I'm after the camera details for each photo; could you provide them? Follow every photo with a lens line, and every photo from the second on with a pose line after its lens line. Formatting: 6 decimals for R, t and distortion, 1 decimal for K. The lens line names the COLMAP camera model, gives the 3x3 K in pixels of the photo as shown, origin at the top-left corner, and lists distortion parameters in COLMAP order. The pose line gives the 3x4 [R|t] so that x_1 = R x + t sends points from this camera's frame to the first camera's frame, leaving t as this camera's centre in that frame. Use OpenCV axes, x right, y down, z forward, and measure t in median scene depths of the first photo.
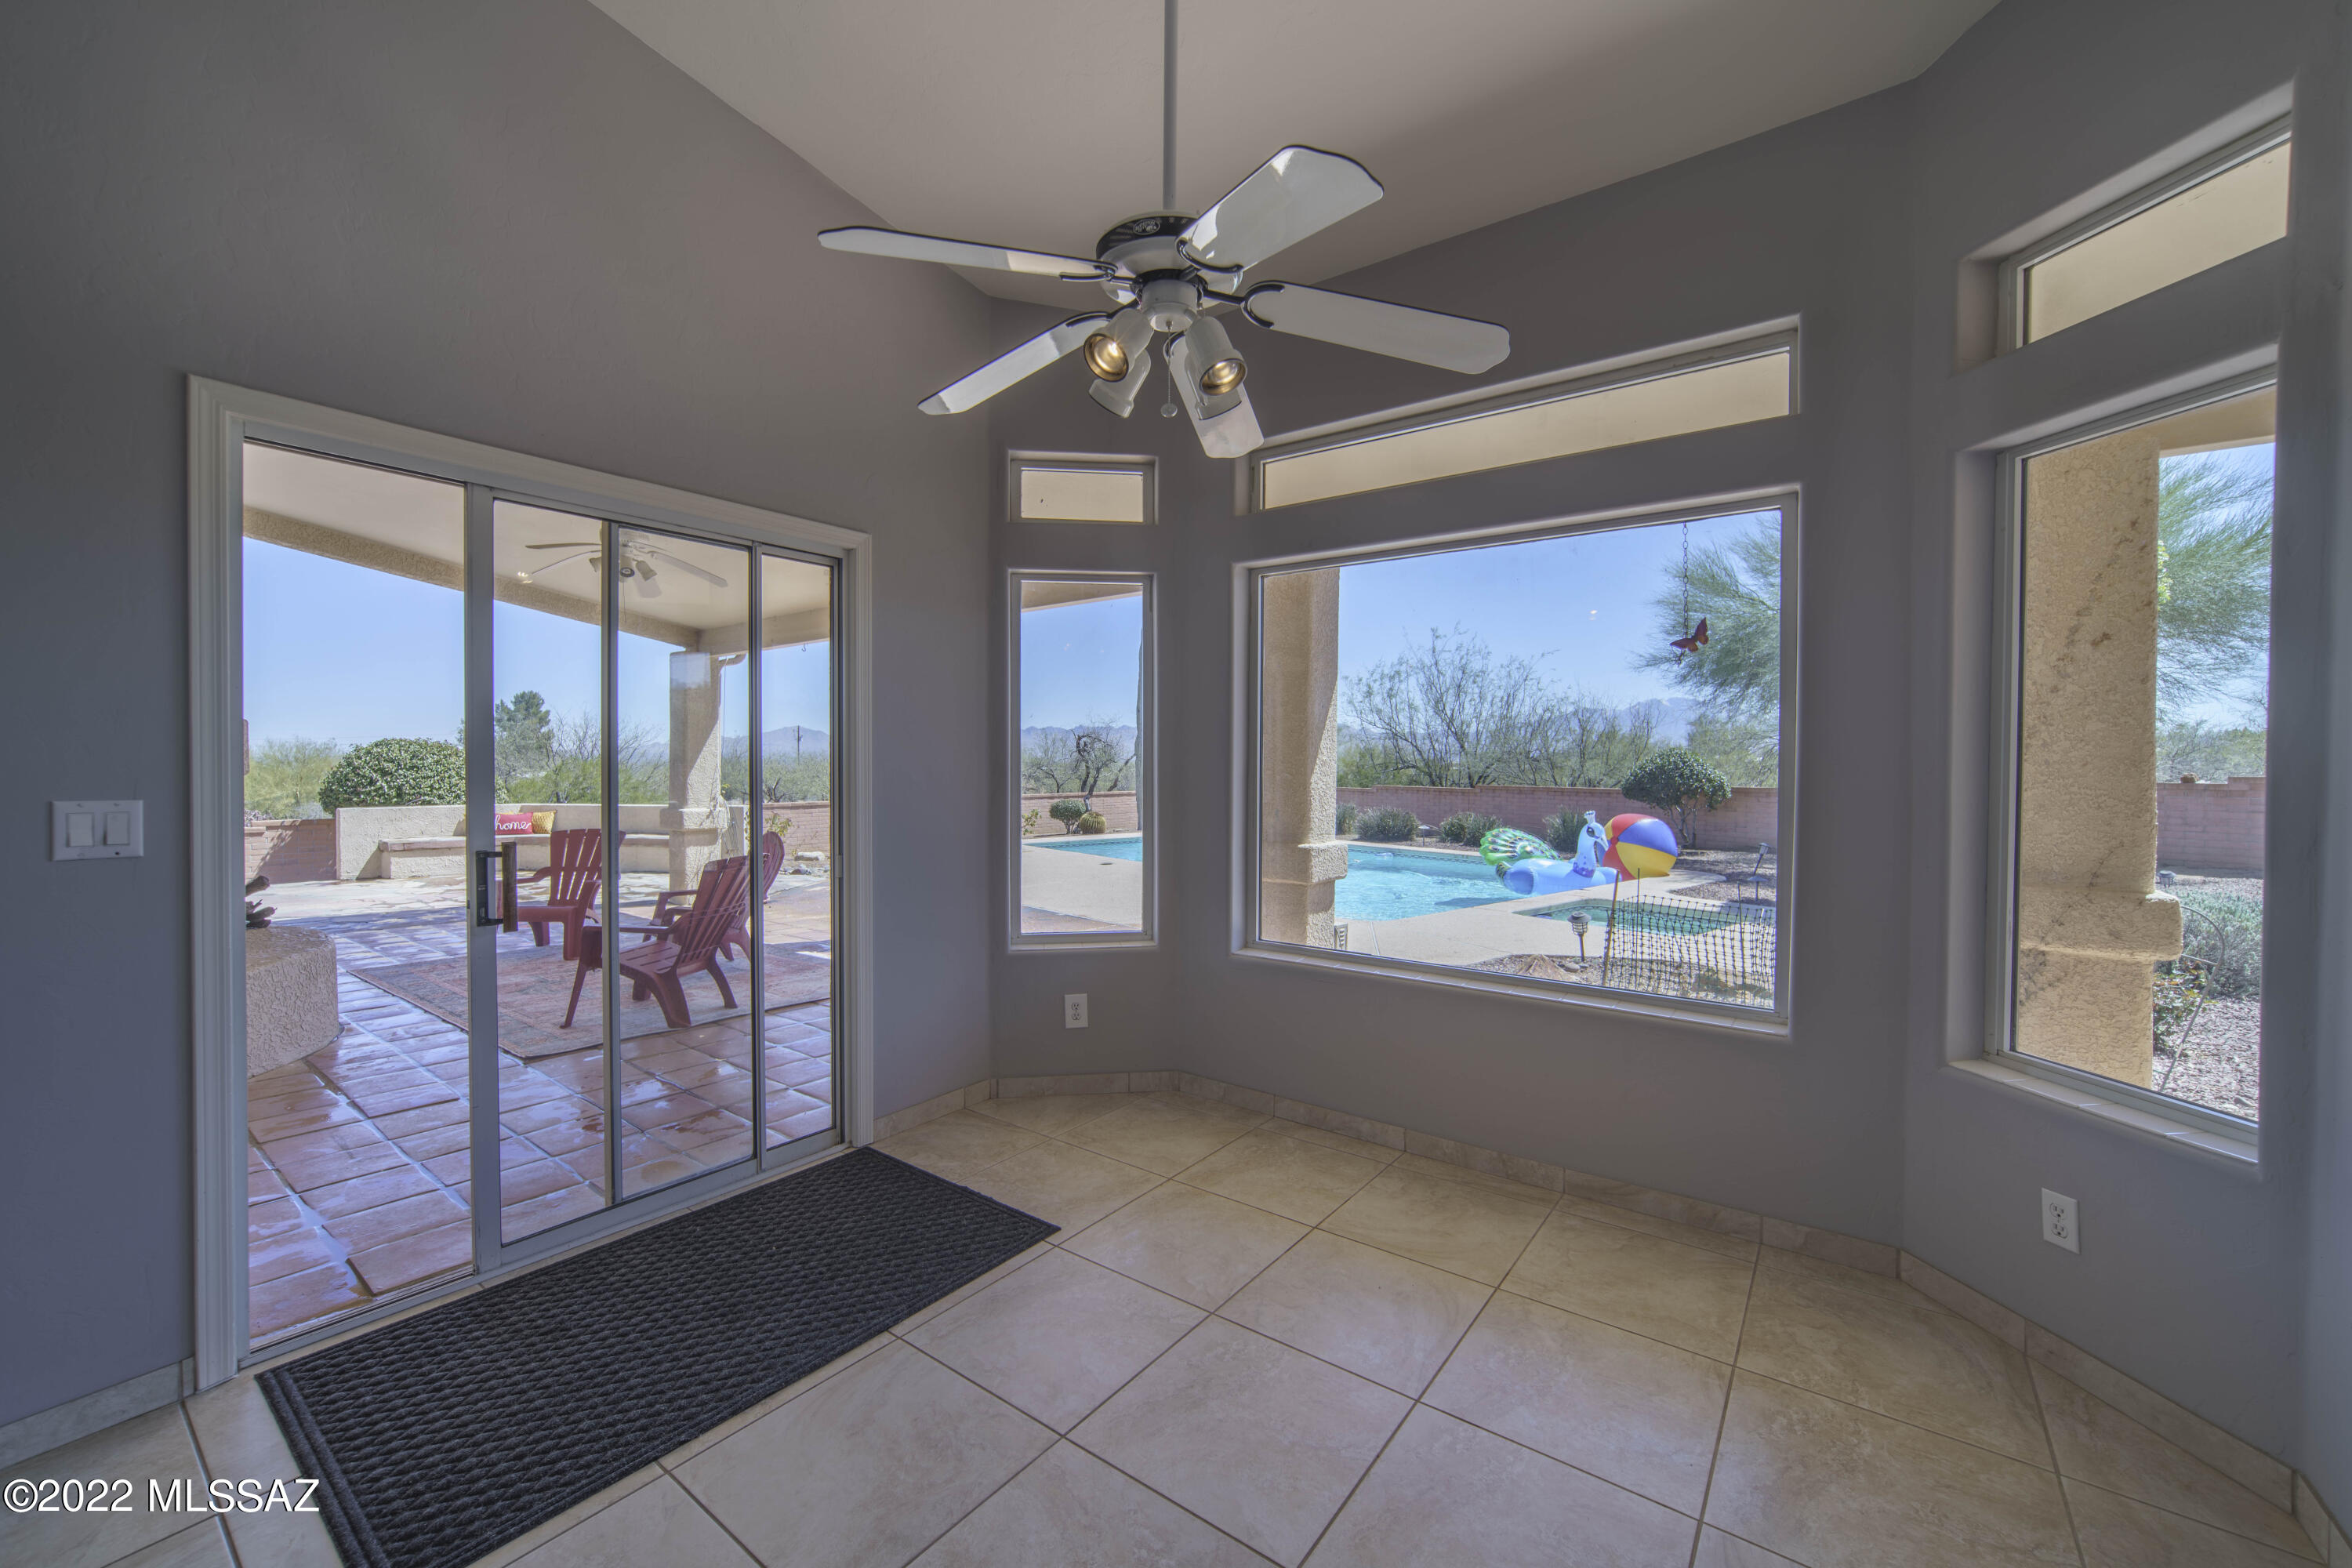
lens RADIAL K [[919.0, 0, 1164.5], [0, 919.0, 777.8], [0, 0, 1]] dist [-0.005731, 0.001824]
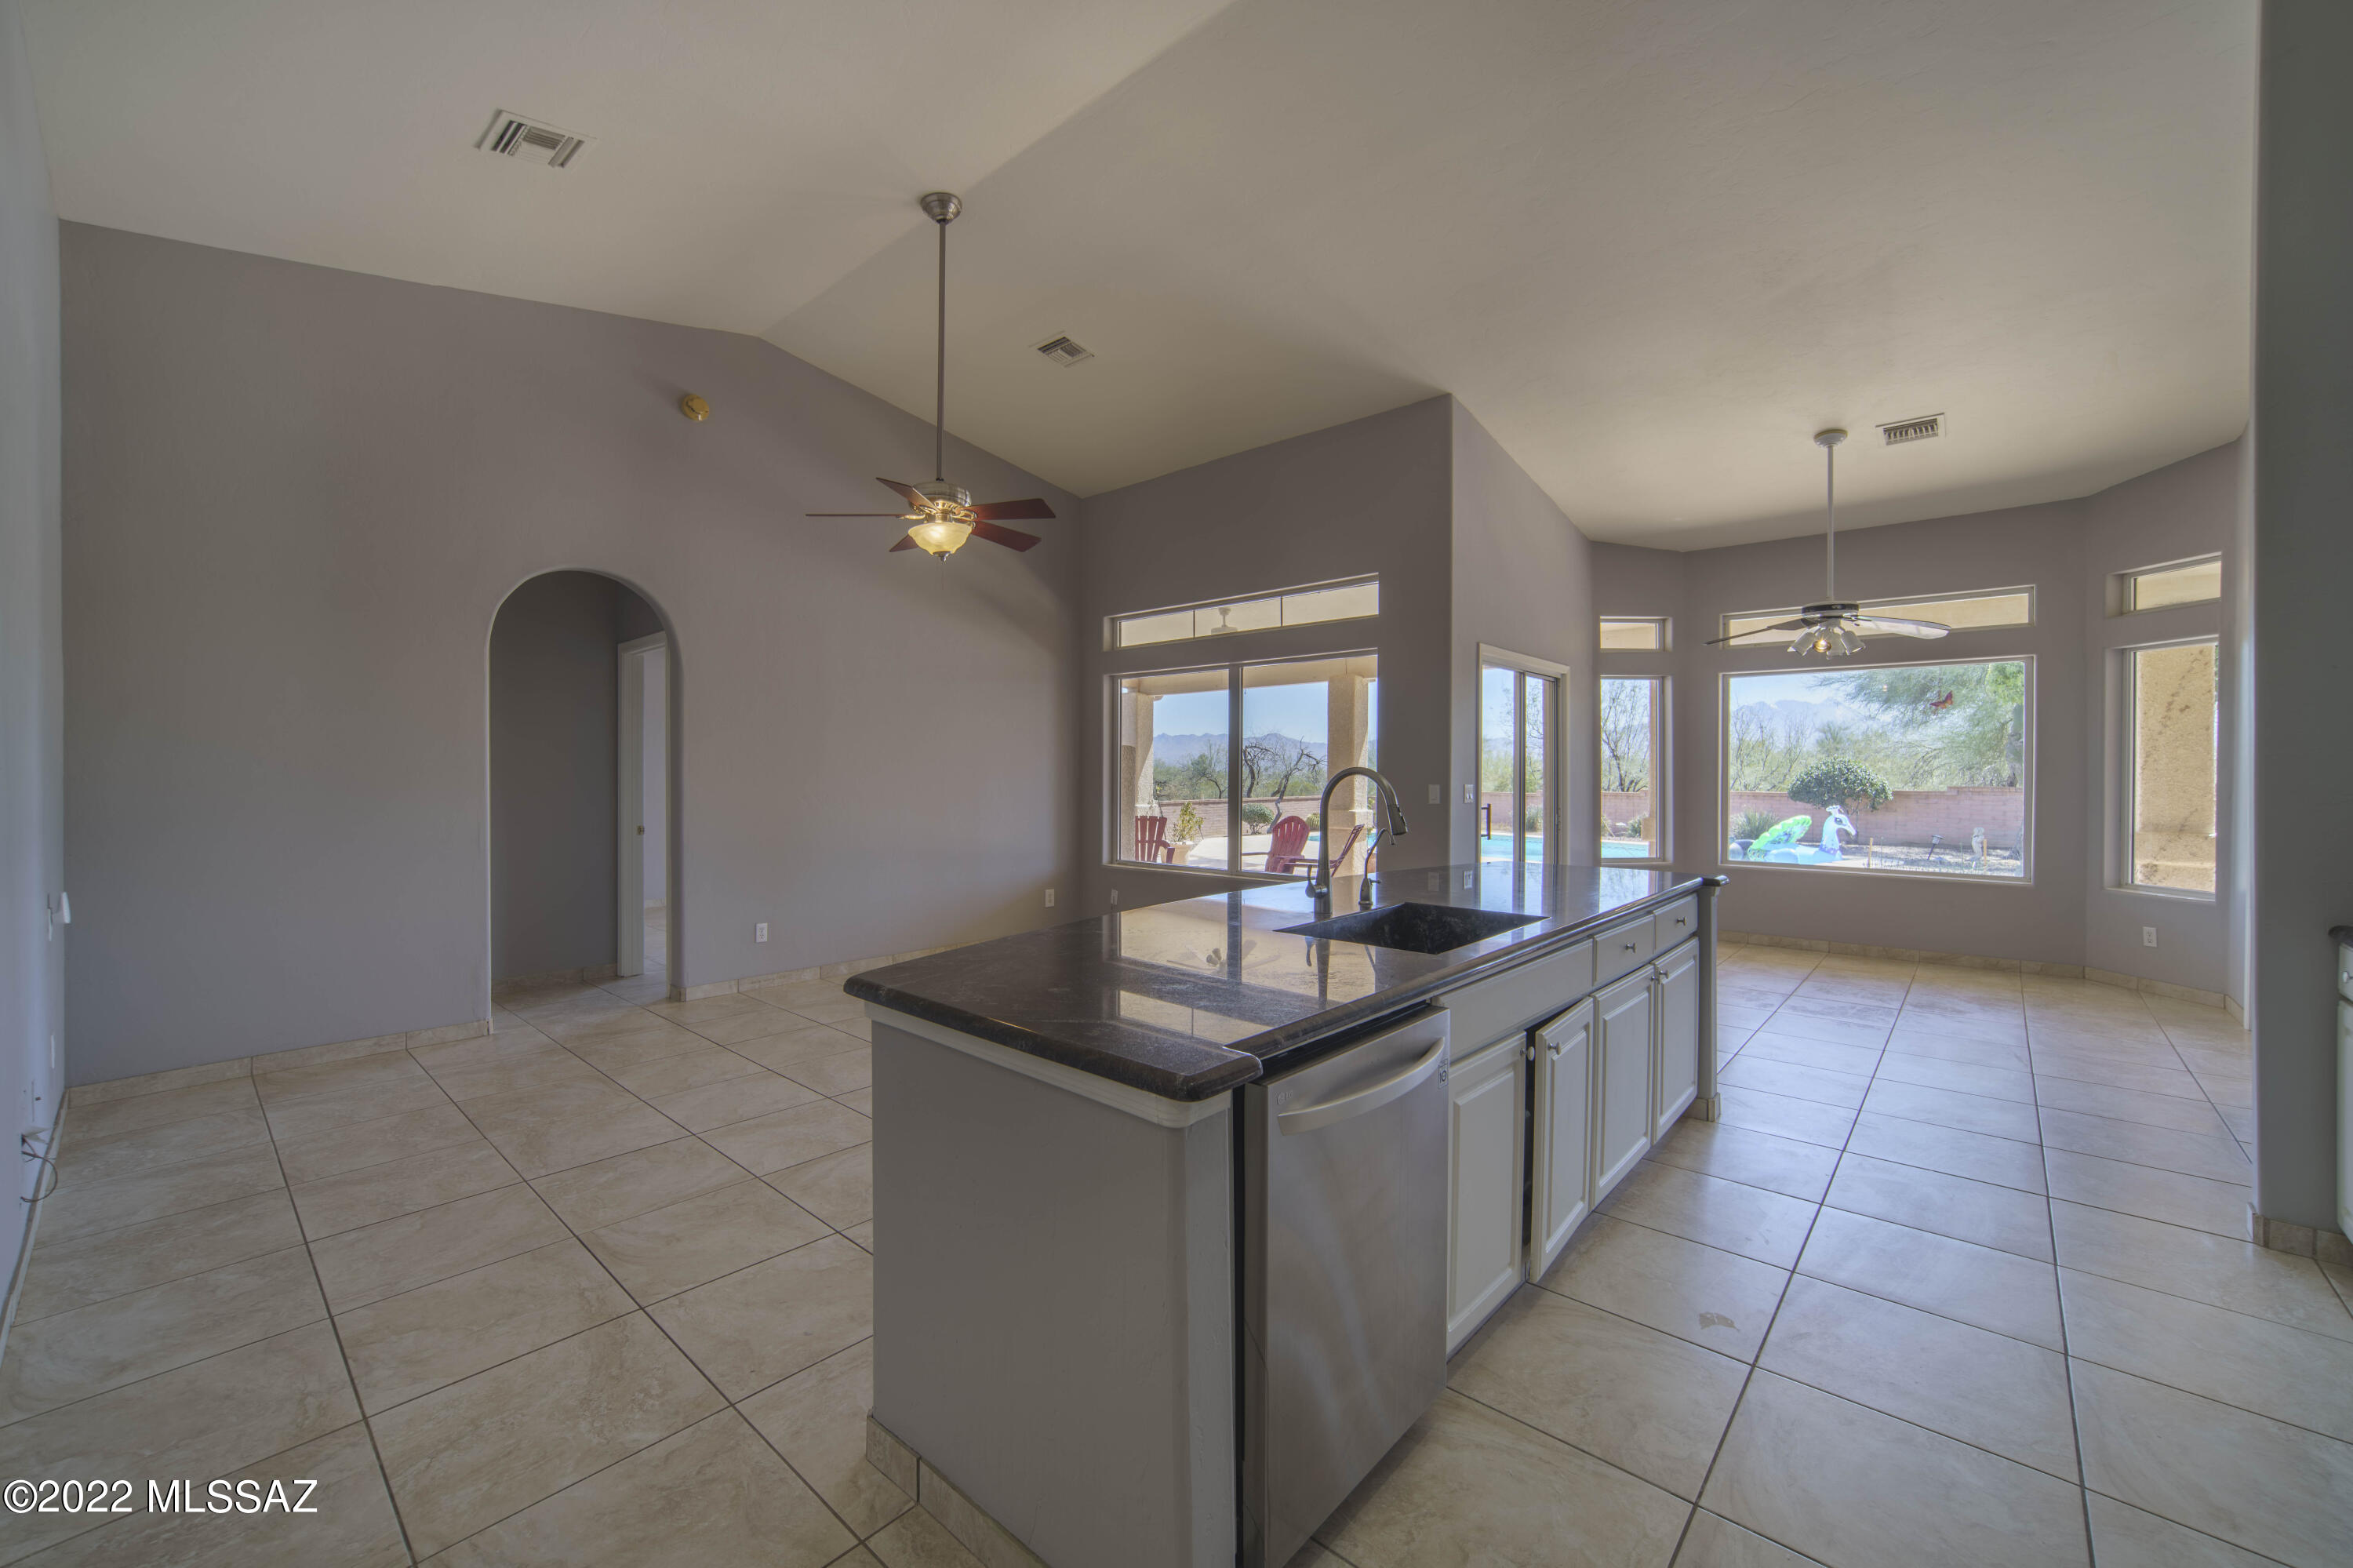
lens RADIAL K [[919.4, 0, 1167.8], [0, 919.4, 782.8], [0, 0, 1]] dist [-0.005731, 0.001824]
pose [[0.996467, -0.002140, -0.083957, -0.203381], [0.001850, 0.999992, -0.003522, 0.003307], [0.083964, 0.003354, 0.996463, -0.234083]]
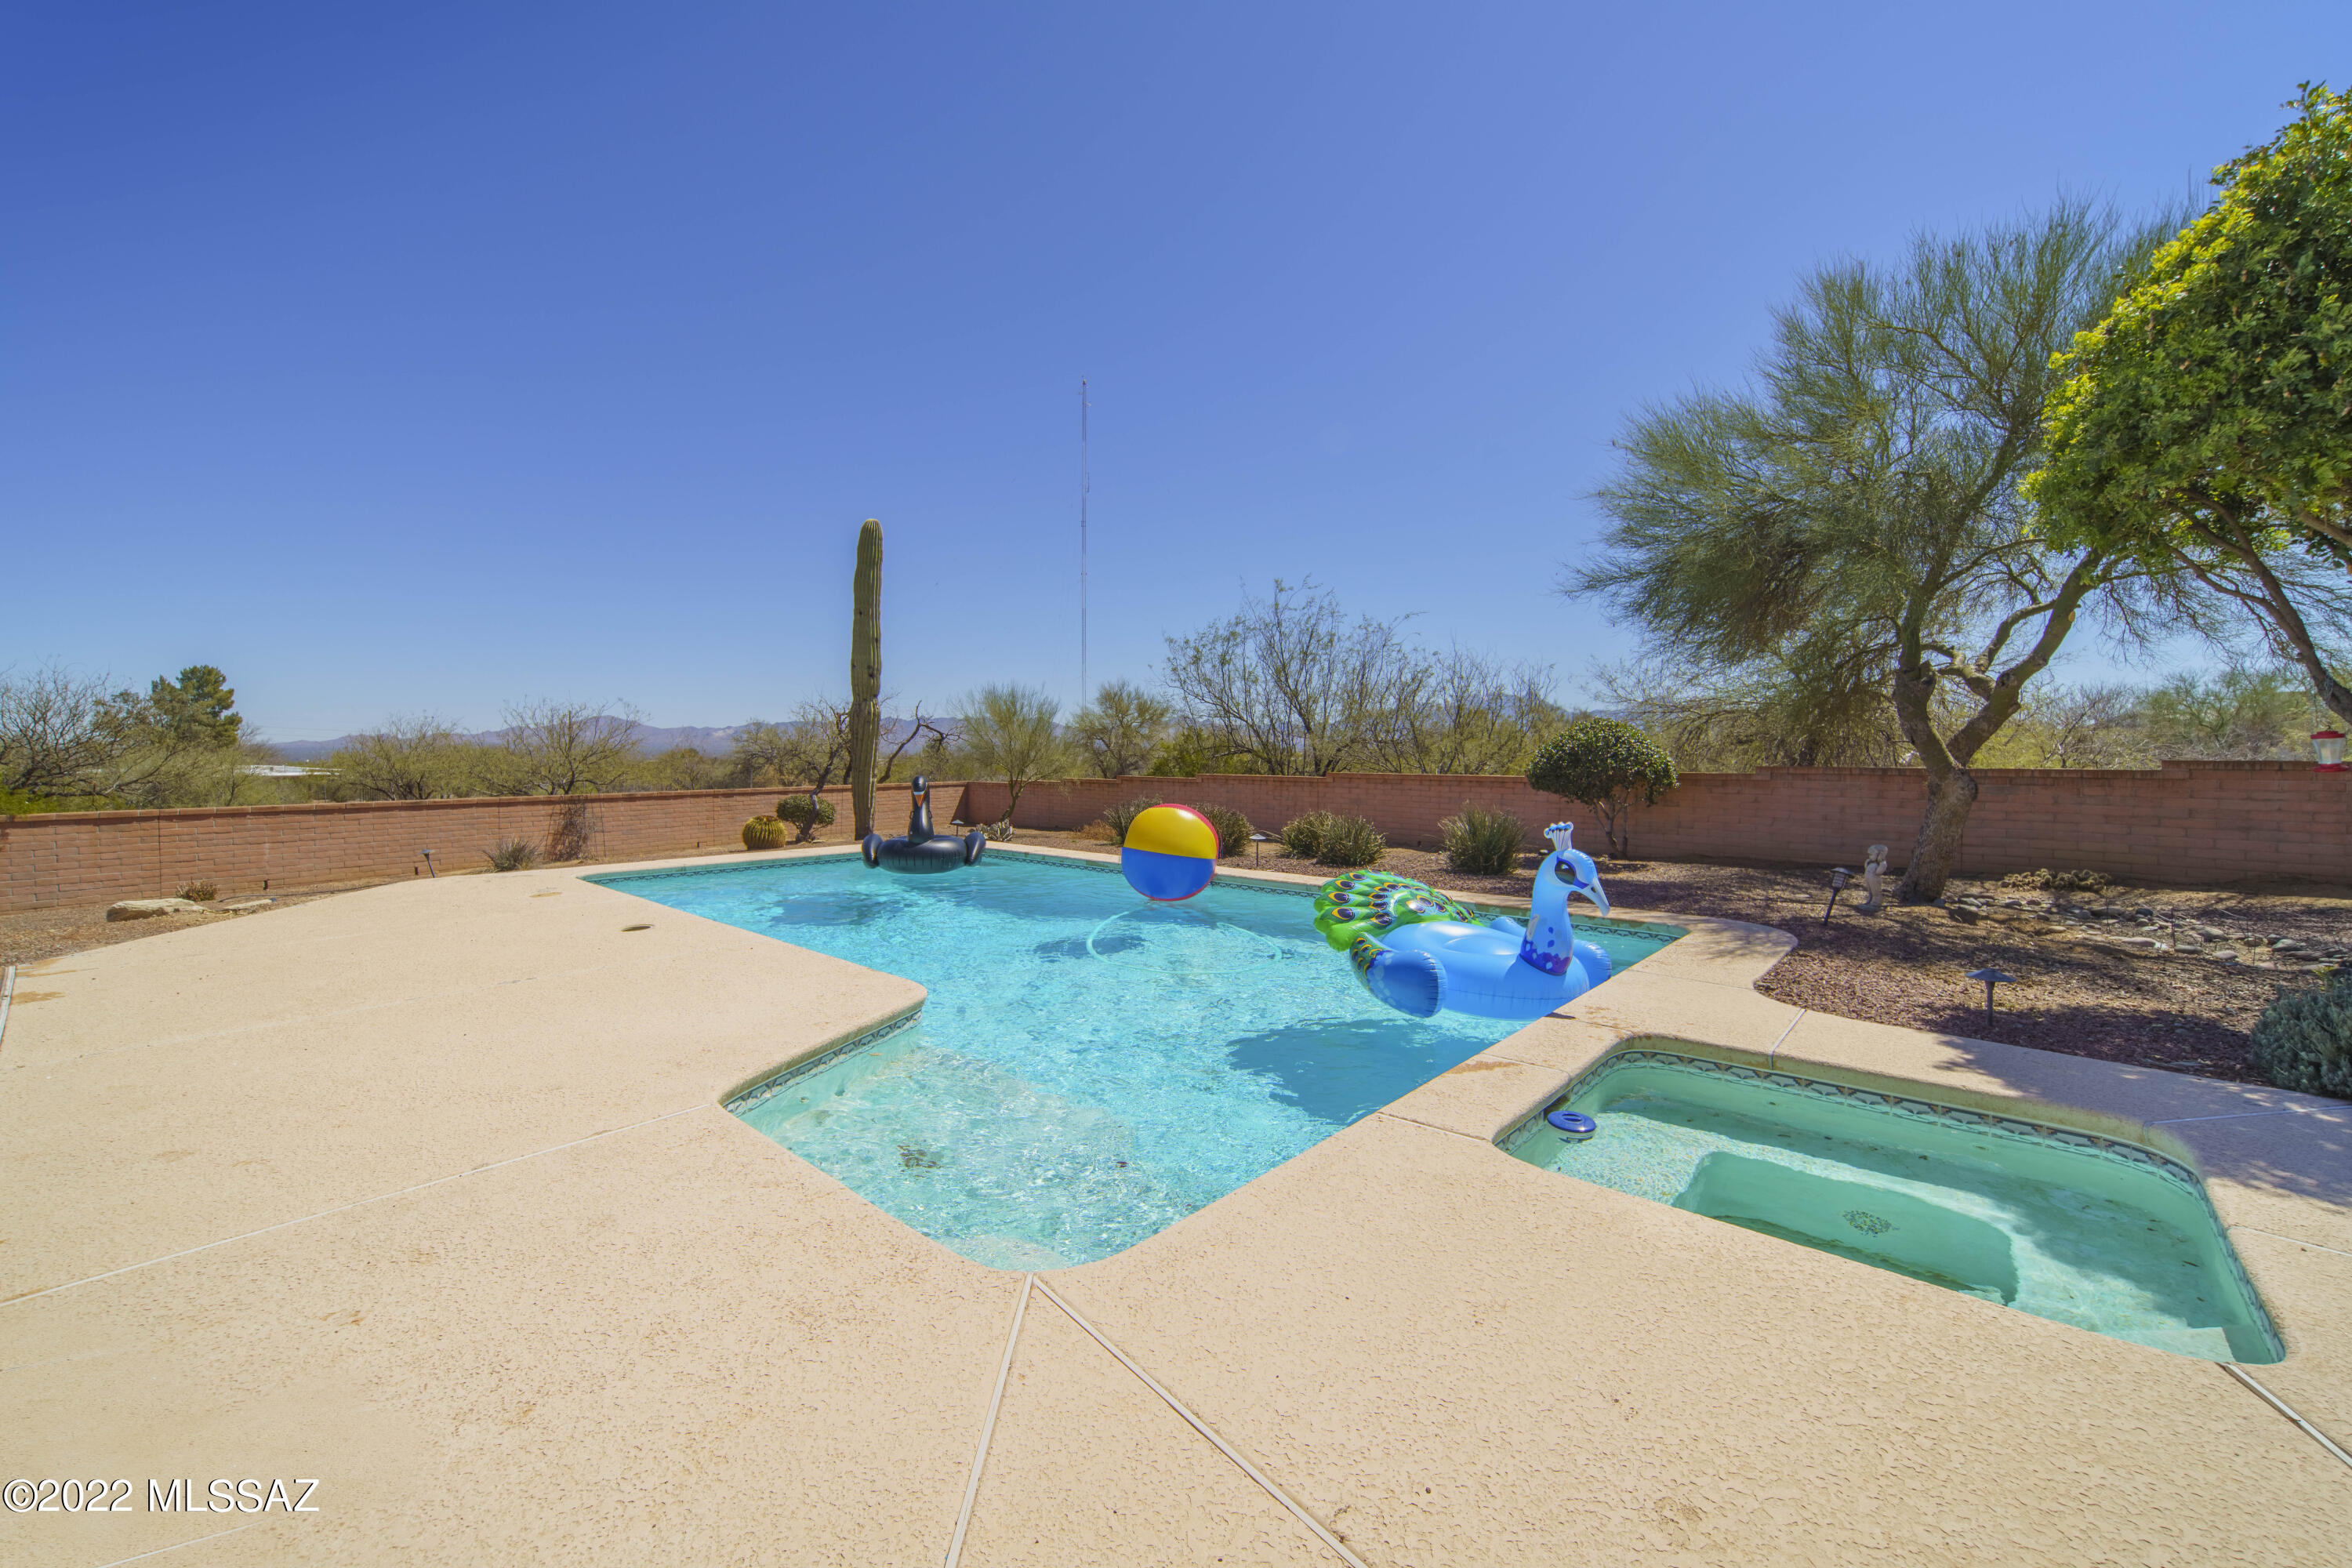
lens RADIAL K [[919.0, 0, 1189.0], [0, 919.0, 762.9], [0, 0, 1]] dist [-0.005731, 0.001824]
pose [[0.985271, -0.002996, 0.170975, 0.152501], [0.004419, 0.999959, -0.007941, 0.007120], [-0.170944, 0.008580, 0.985243, 0.422460]]
